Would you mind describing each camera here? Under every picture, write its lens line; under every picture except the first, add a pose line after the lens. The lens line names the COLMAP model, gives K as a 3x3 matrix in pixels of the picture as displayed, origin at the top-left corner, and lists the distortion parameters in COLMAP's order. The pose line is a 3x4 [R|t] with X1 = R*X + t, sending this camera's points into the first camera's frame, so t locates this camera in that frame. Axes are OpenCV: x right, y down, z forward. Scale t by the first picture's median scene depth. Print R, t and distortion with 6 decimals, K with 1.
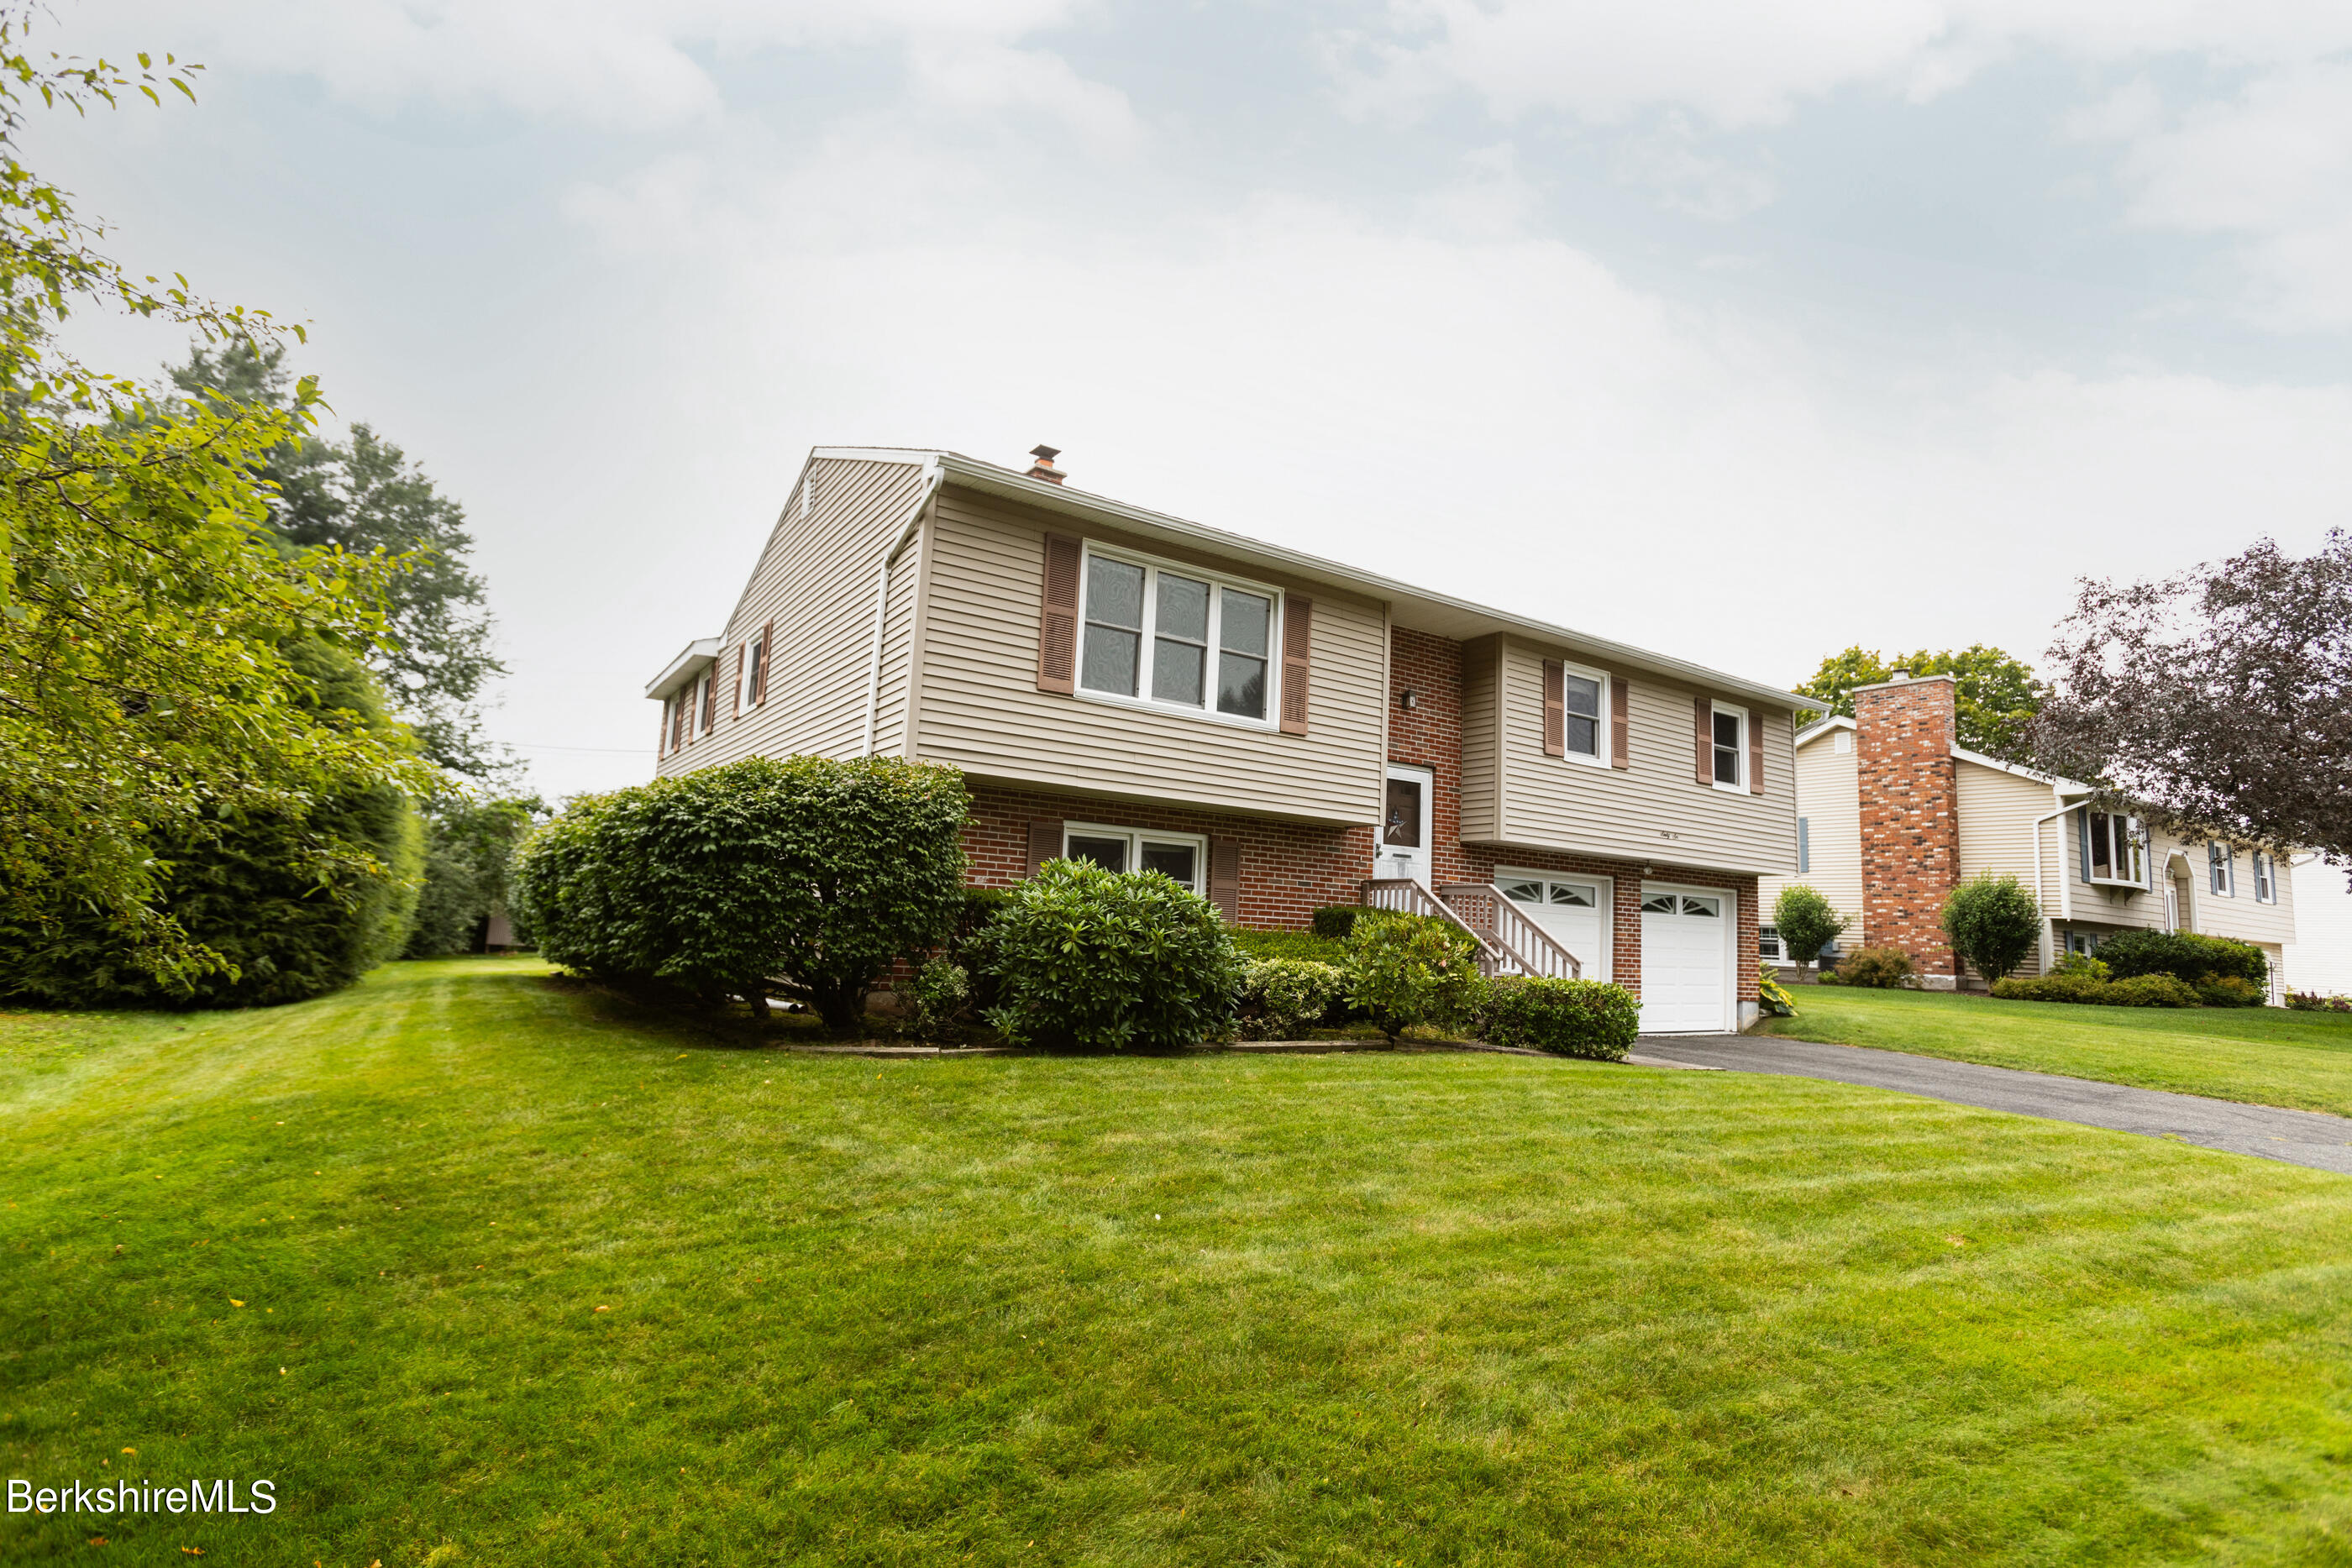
lens RADIAL K [[1156.9, 0, 1163.5], [0, 1156.9, 784.0], [0, 0, 1]] dist [-0.022777, 0.021618]
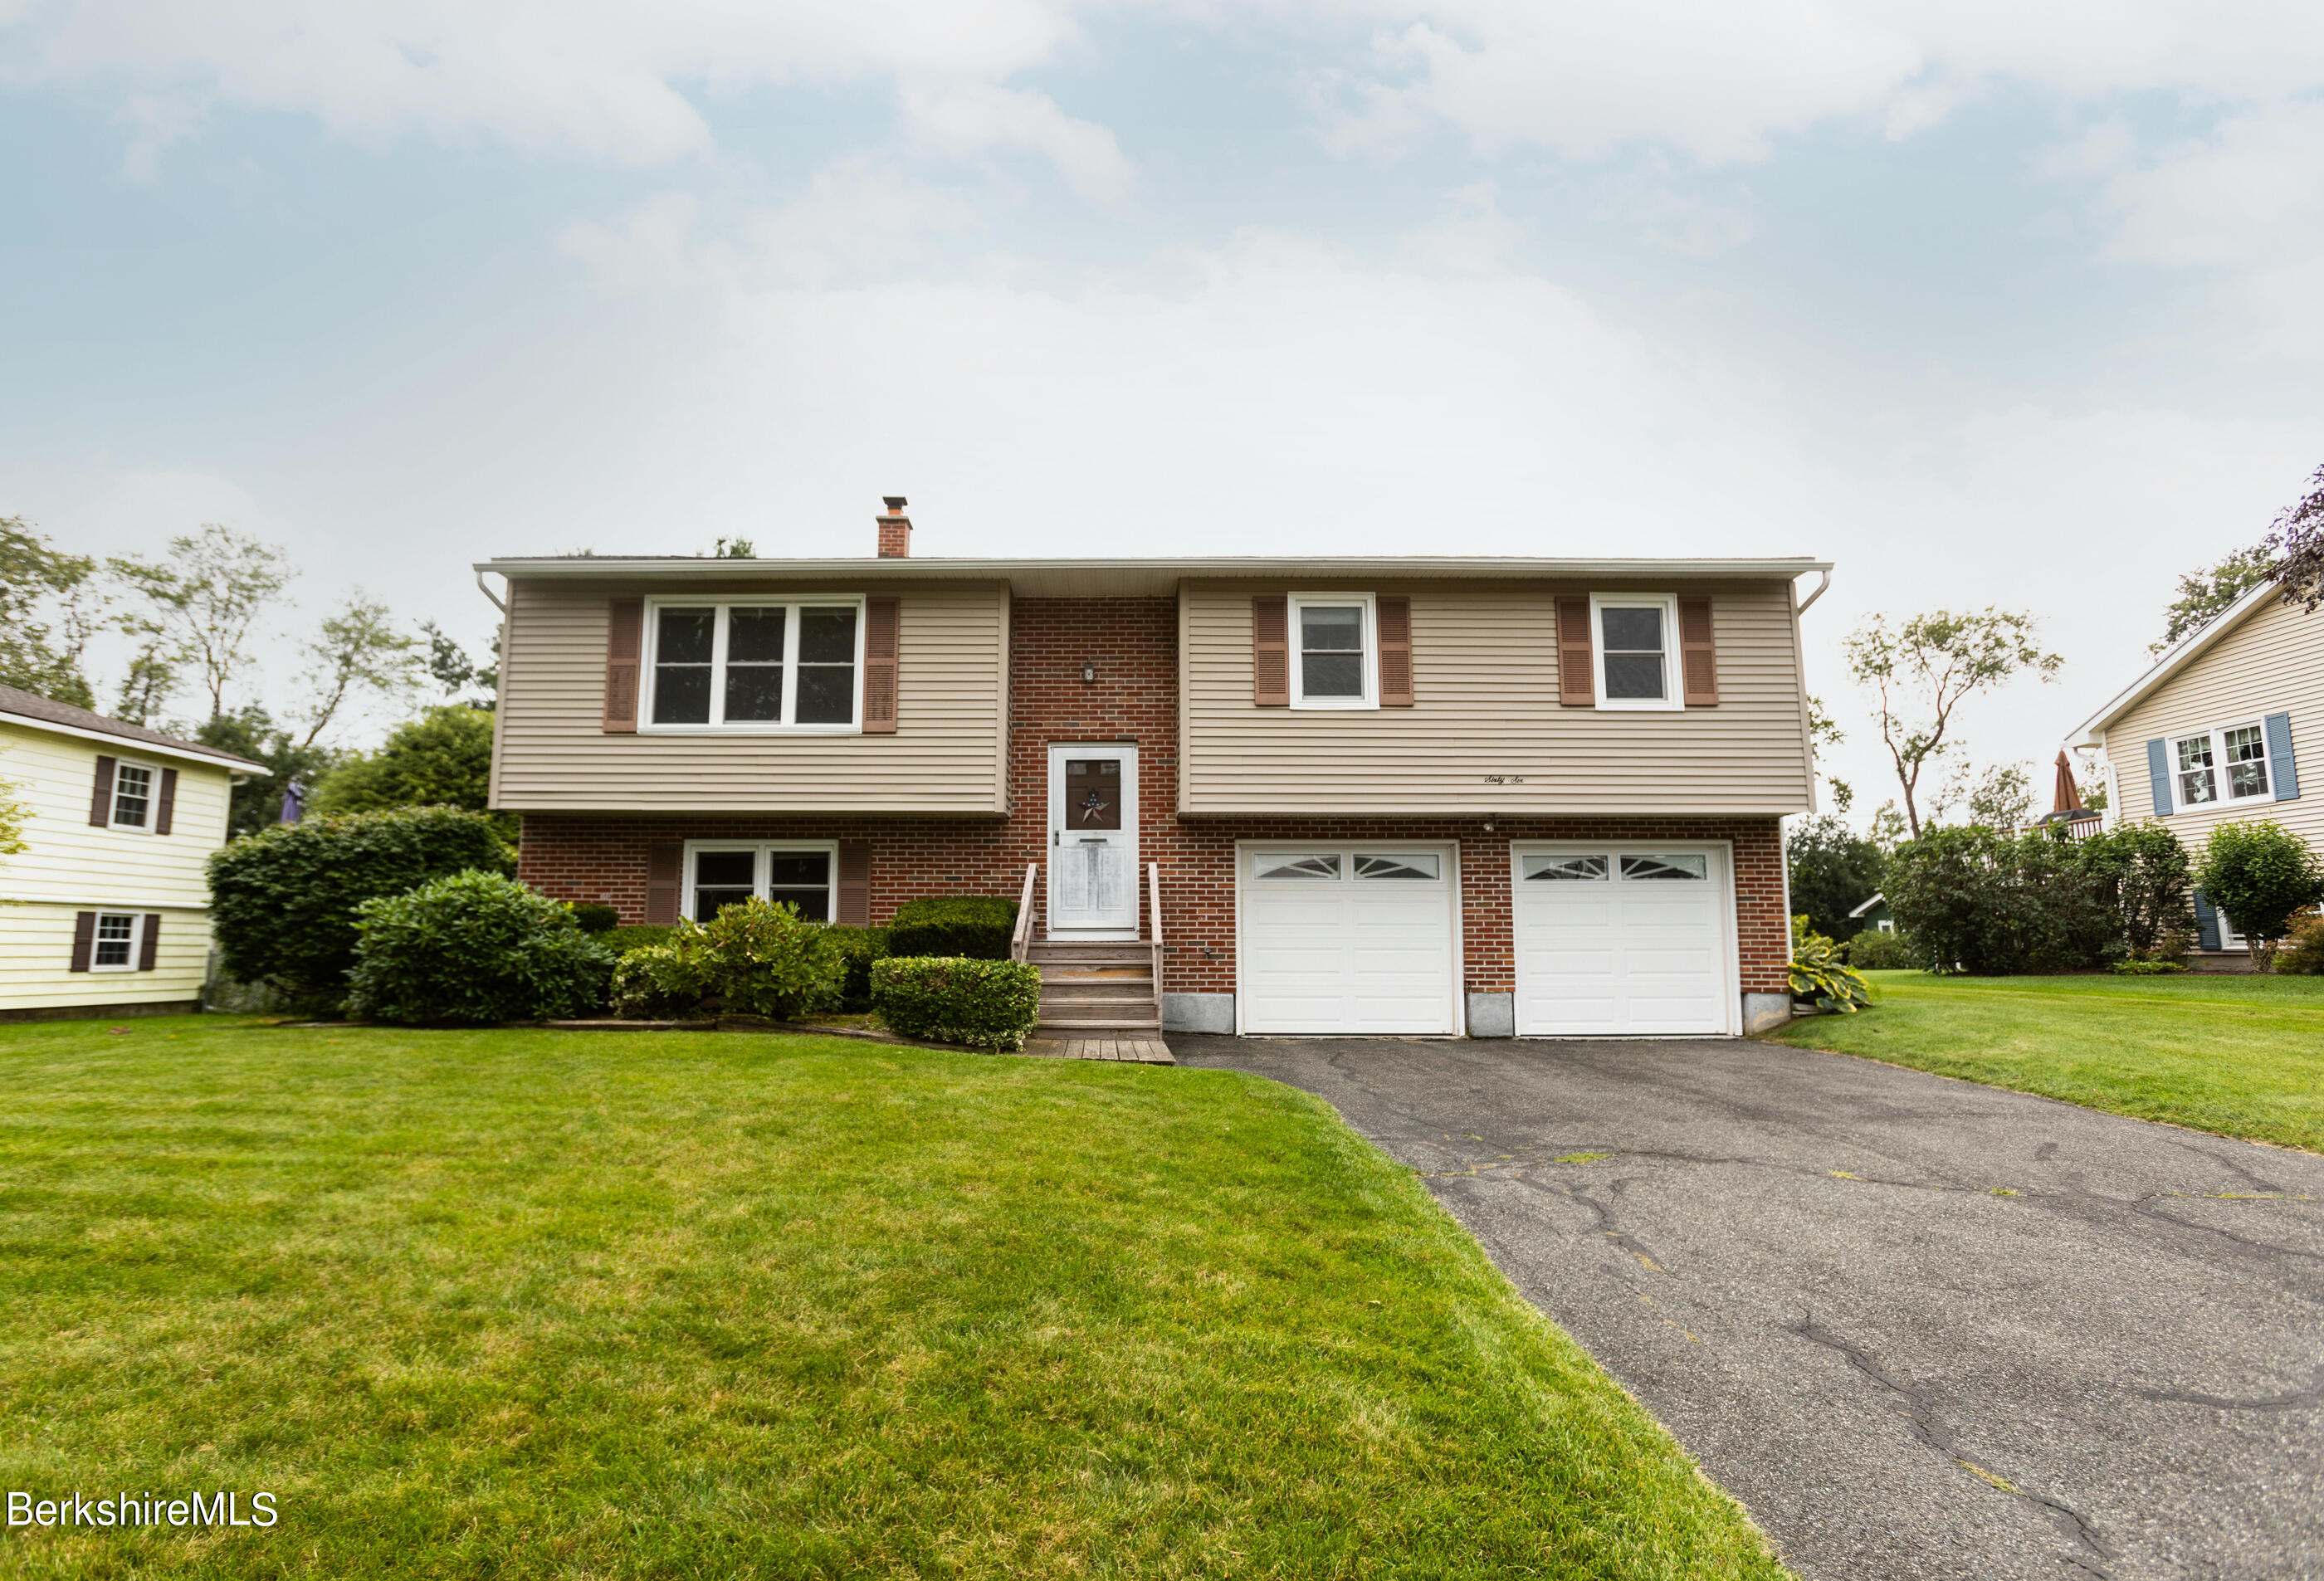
lens RADIAL K [[1269.6, 0, 1162.0], [0, 1269.6, 790.5], [0, 0, 1]] dist [-0.024105, 0.000229]
pose [[0.828679, -0.120854, -0.546520, 0.796736], [0.107378, 0.992601, -0.056682, 0.084094], [0.549327, -0.011713, 0.835525, 0.172603]]
